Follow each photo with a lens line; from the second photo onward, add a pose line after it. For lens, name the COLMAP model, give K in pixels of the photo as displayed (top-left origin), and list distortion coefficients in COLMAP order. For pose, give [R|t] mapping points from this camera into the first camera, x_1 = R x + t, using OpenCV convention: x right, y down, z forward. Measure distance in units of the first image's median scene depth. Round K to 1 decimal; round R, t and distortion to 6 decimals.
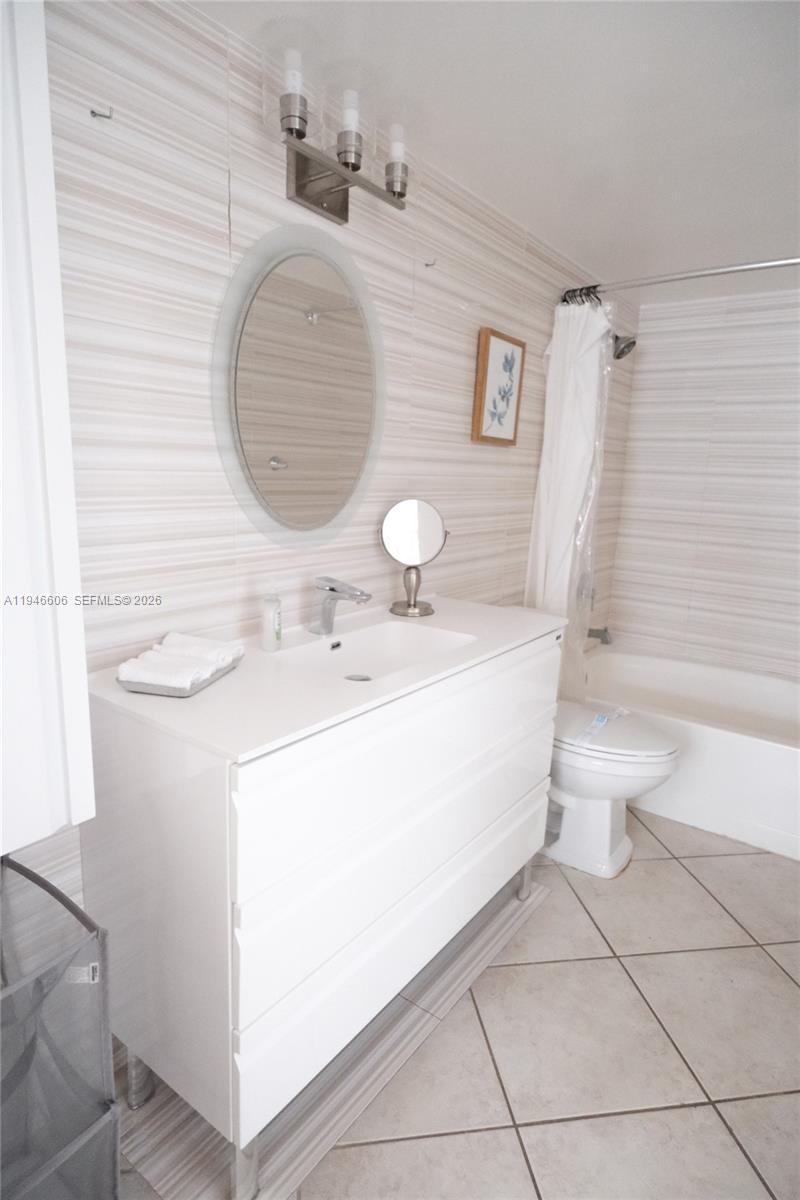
lens RADIAL K [[674.3, 0, 393.4], [0, 674.3, 598.1], [0, 0, 1]] dist [-0.000109, -0.006128]
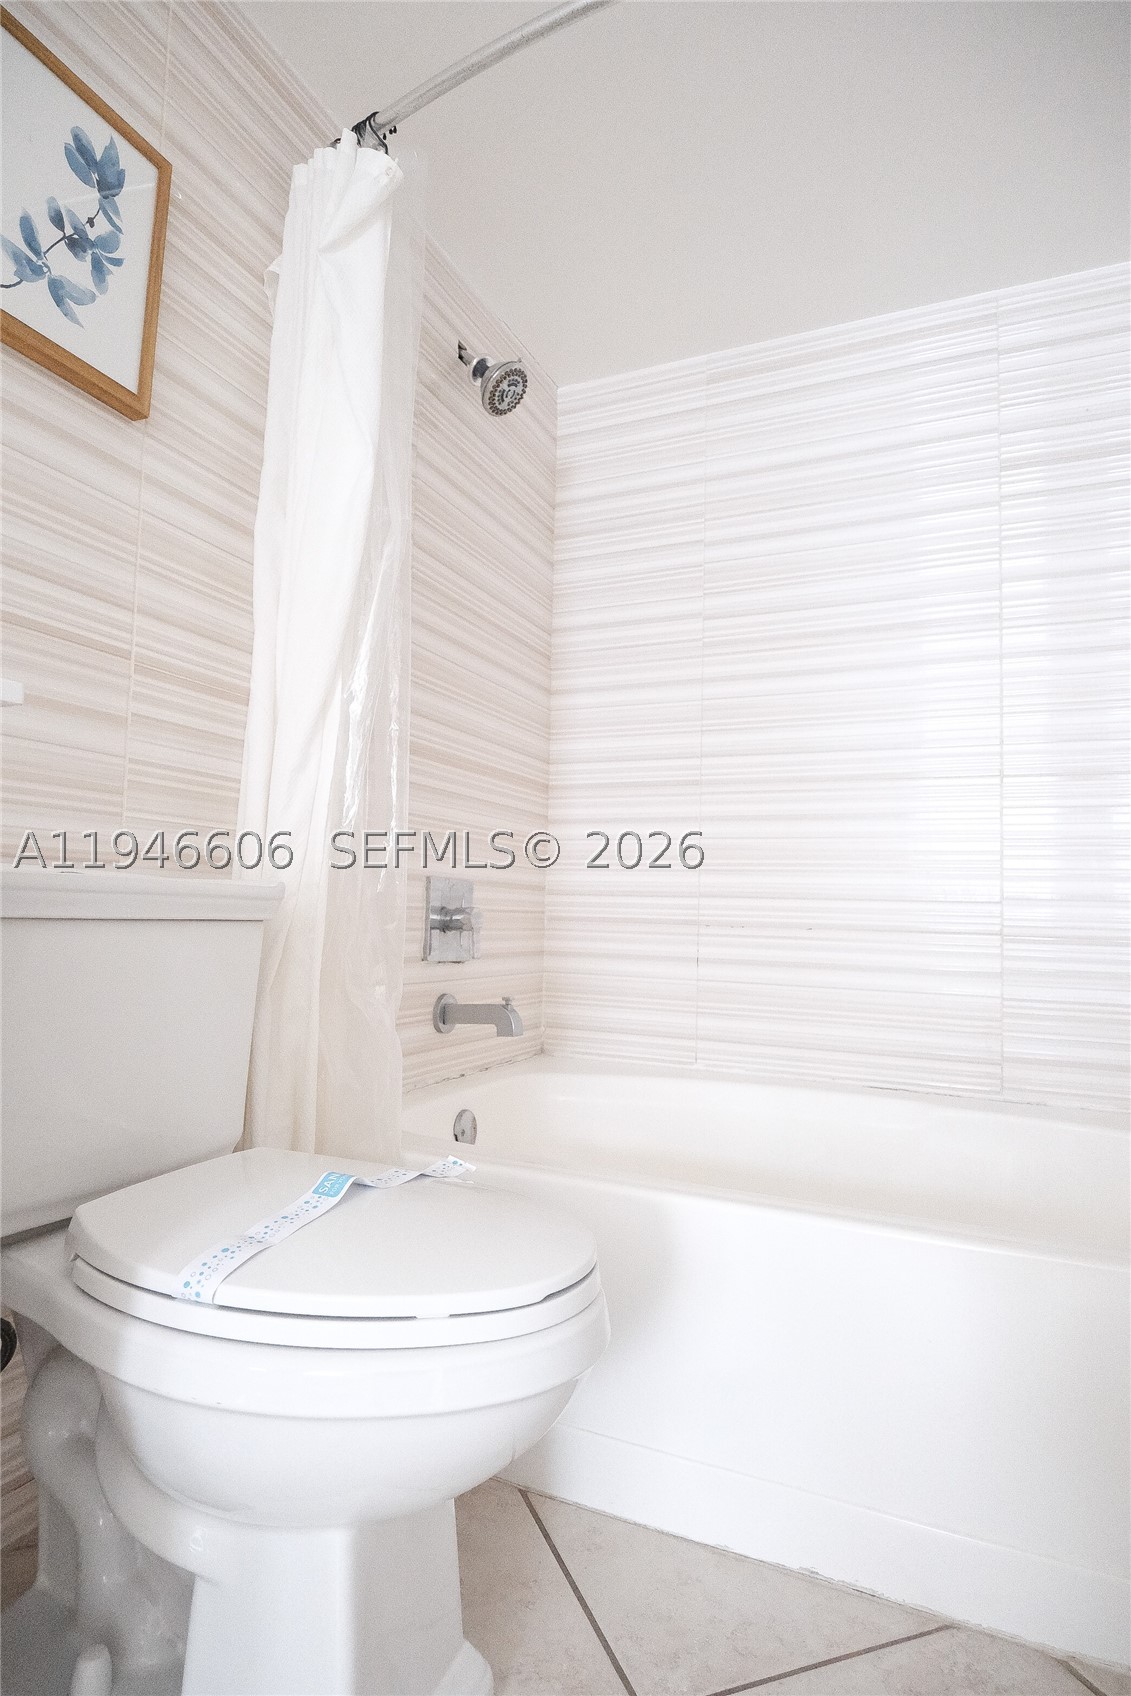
lens RADIAL K [[953.1, 0, 554.0], [0, 953.1, 849.7], [0, 0, 1]] dist [-0.000109, -0.006128]
pose [[0.978424, -0.000441, 0.206606, 0.365942], [0.052454, 0.967763, -0.246341, 0.171026], [-0.199837, 0.251863, 0.946906, 0.674101]]
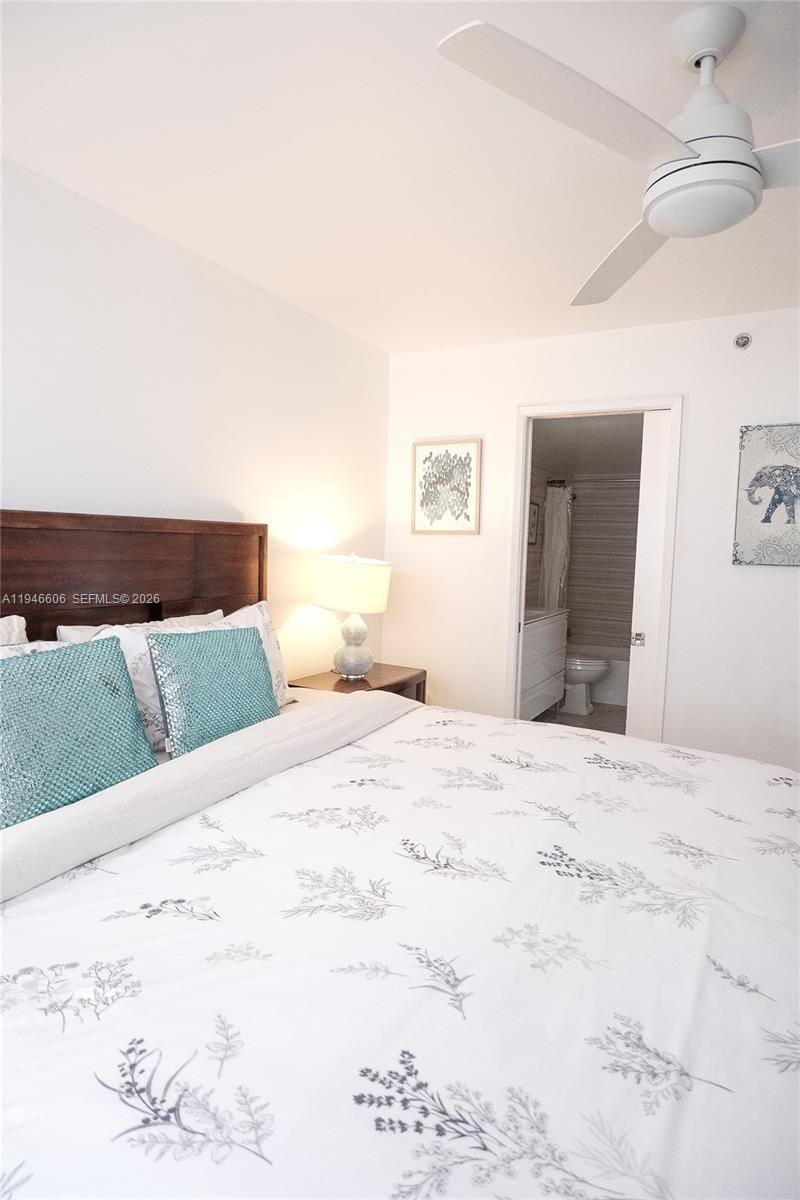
lens RADIAL K [[674.3, 0, 393.0], [0, 674.3, 599.9], [0, 0, 1]] dist [-0.000109, -0.006128]
pose [[0.991322, -0.017446, 0.130293, -0.817026], [0.031337, 0.993943, -0.105338, 0.263243], [-0.127666, 0.108507, 0.985864, -1.638047]]
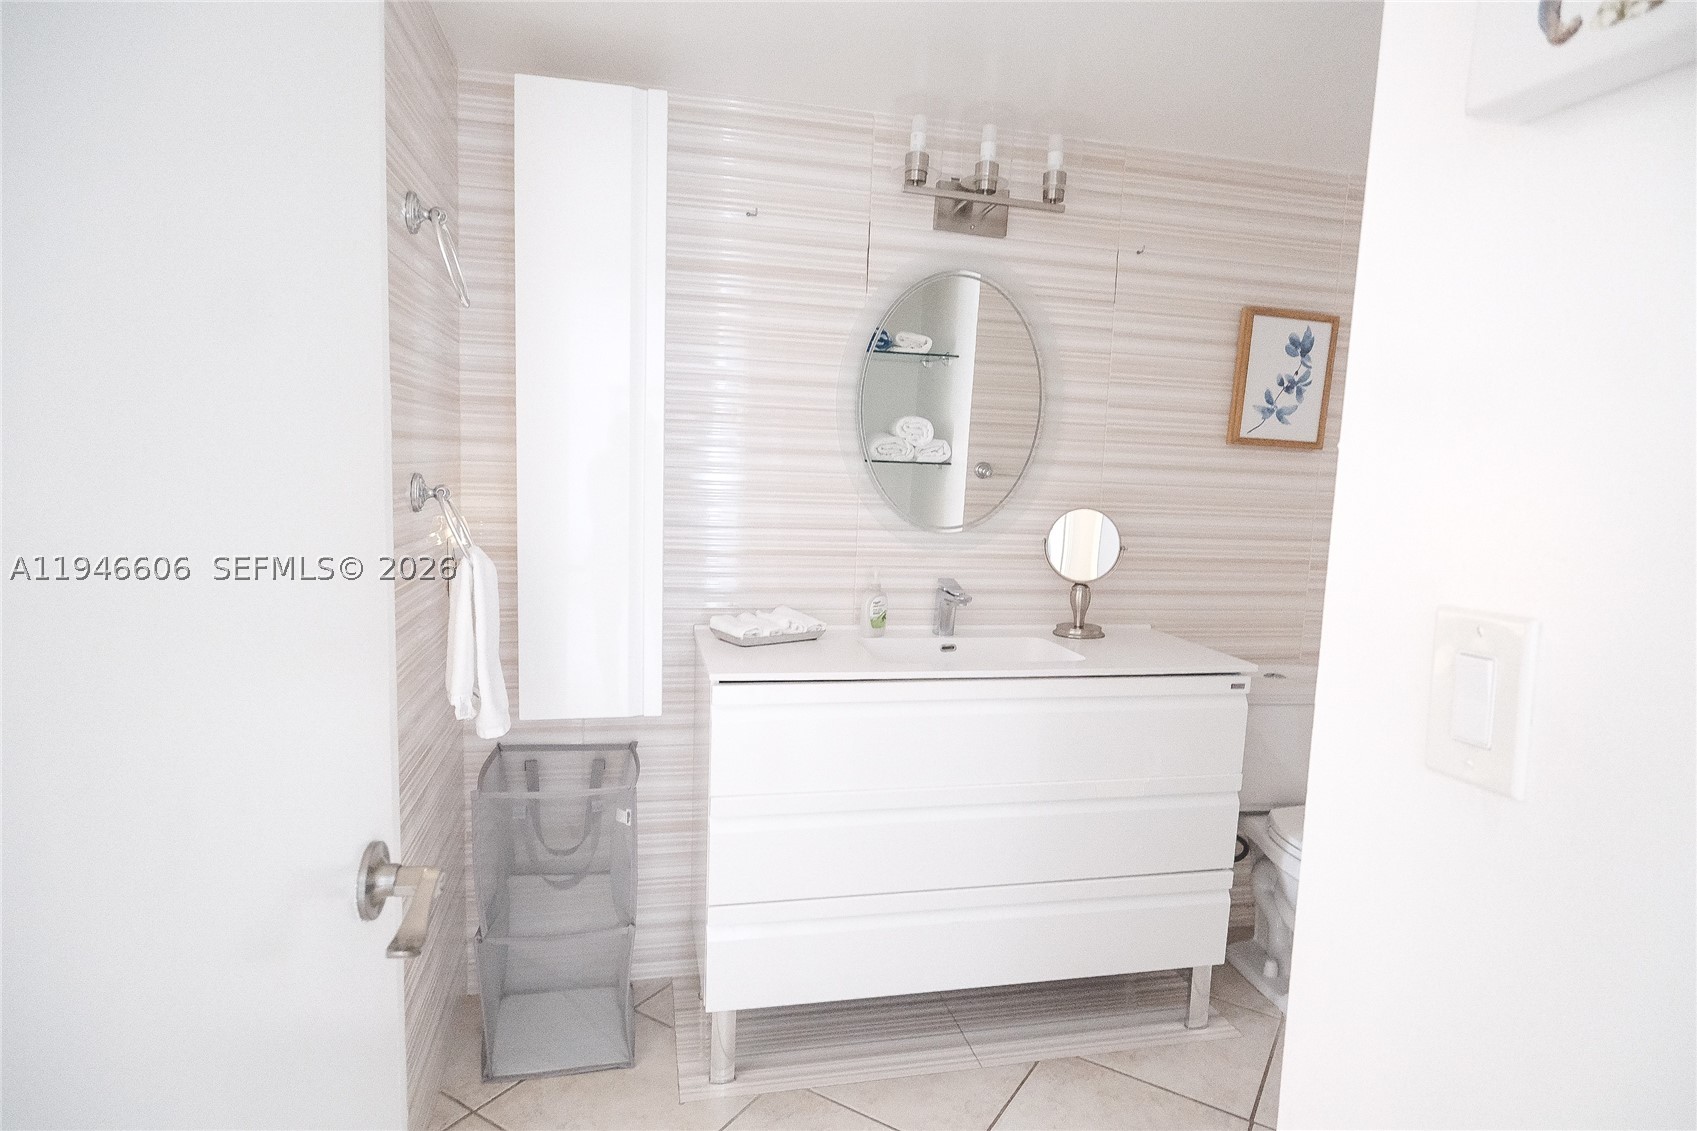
lens RADIAL K [[953.6, 0, 859.7], [0, 953.6, 570.6], [0, 0, 1]] dist [-0.000109, -0.006128]
pose [[0.762443, 0.068832, -0.643384, 0.609287], [-0.137321, 0.988889, -0.056936, 0.048298], [0.632316, 0.131761, 0.763424, -0.148743]]
